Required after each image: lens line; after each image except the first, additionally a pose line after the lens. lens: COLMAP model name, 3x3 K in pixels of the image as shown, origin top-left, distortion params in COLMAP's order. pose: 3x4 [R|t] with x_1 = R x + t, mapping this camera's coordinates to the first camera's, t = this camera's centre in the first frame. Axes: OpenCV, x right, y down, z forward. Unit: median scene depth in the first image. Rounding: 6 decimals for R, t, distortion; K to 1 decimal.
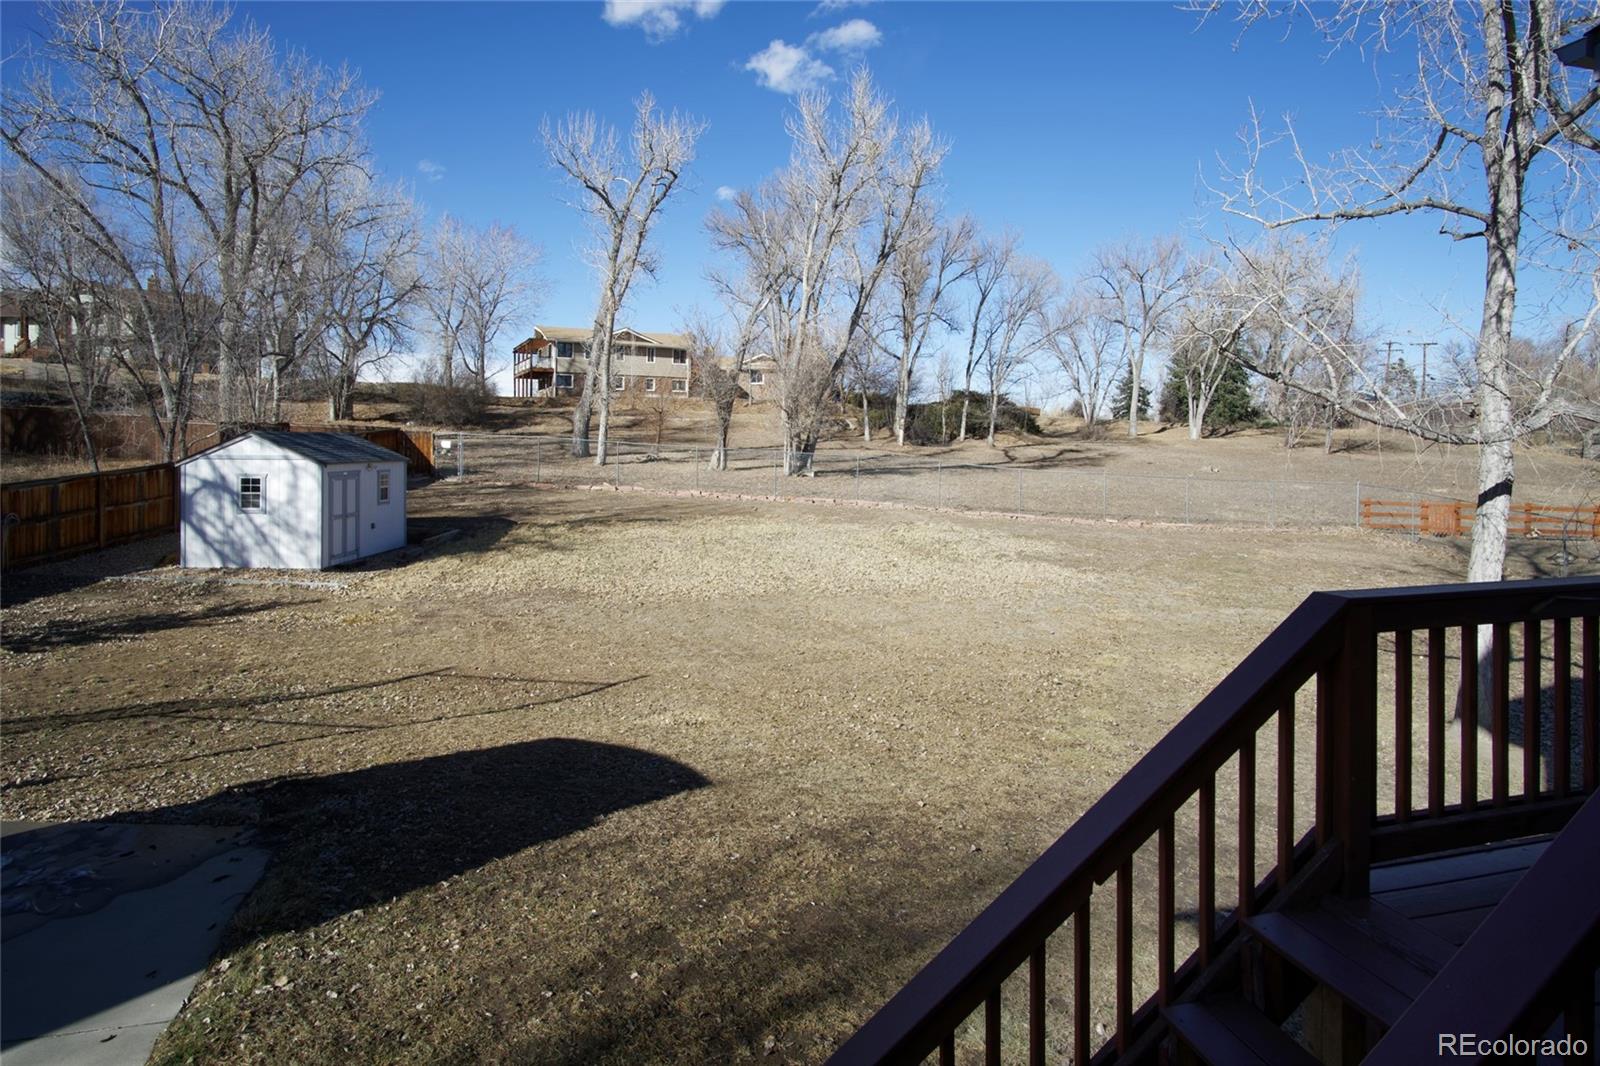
lens RADIAL K [[860.6, 0, 796.8], [0, 860.6, 448.2], [0, 0, 1]] dist [-0.000146, -0.000279]
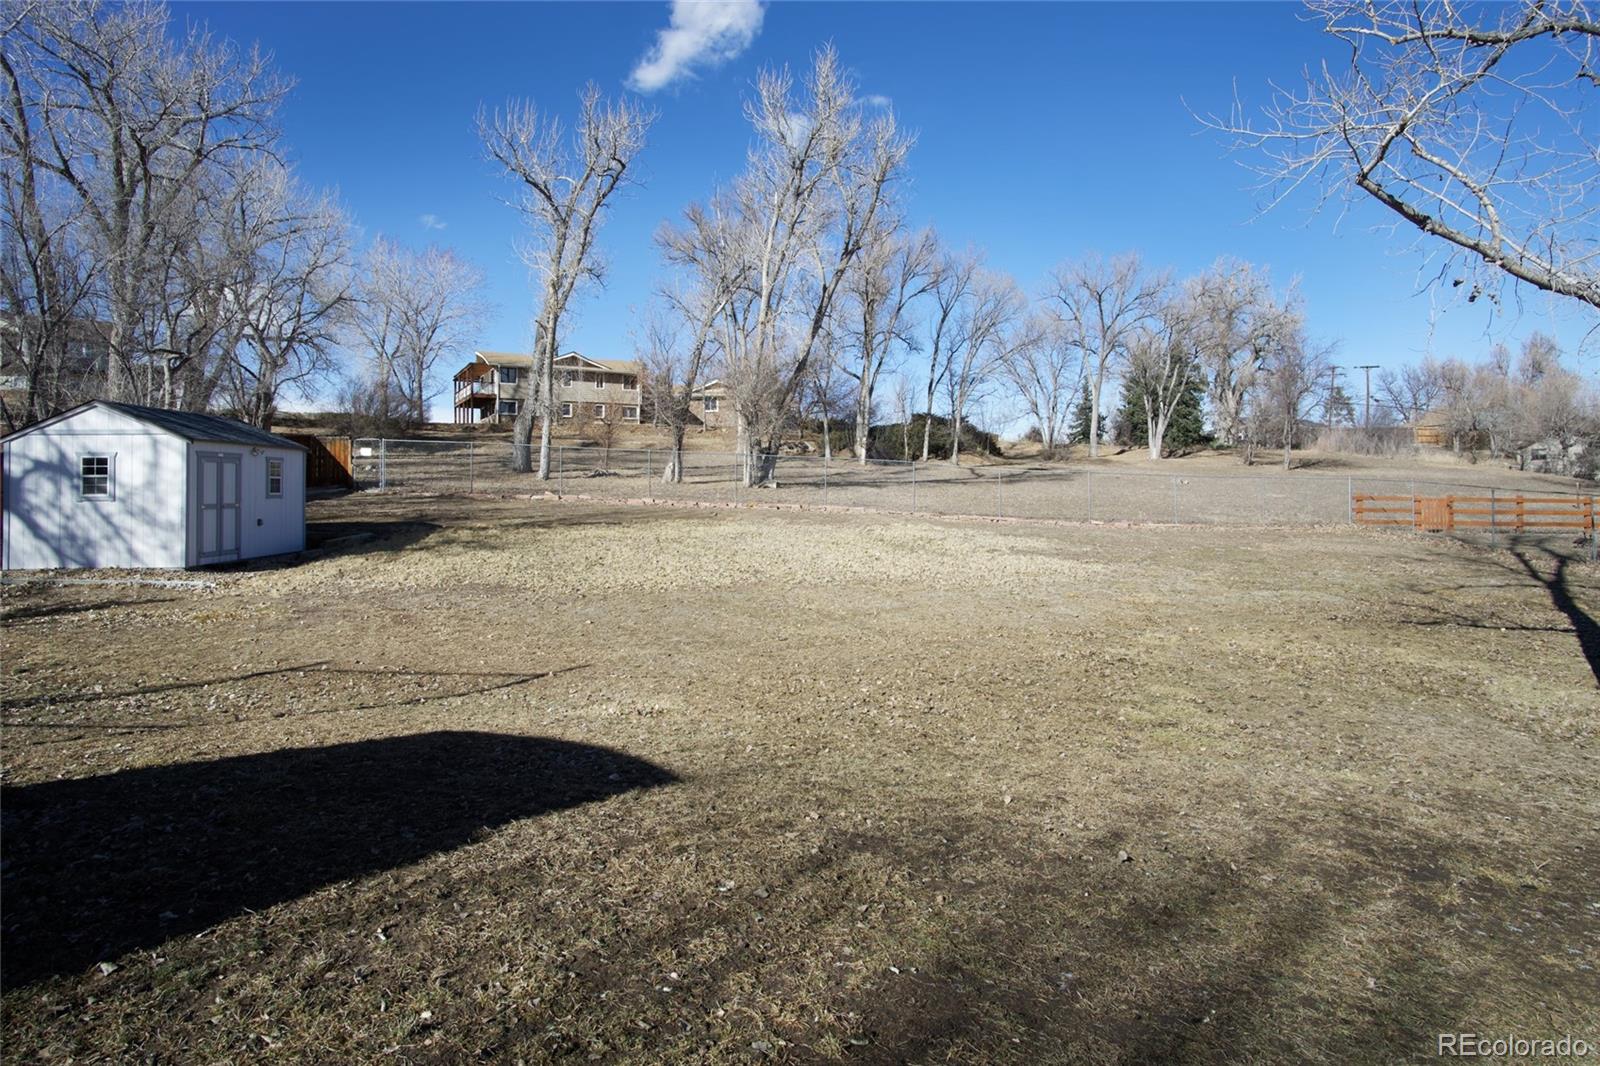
lens RADIAL K [[854.3, 0, 808.4], [0, 854.3, 476.2], [0, 0, 1]] dist [-0.001508, -0.000831]
pose [[0.997580, -0.010944, 0.068663, -0.011854], [0.012153, 0.999778, -0.017220, 0.048853], [-0.068459, 0.018013, 0.997491, 0.098248]]
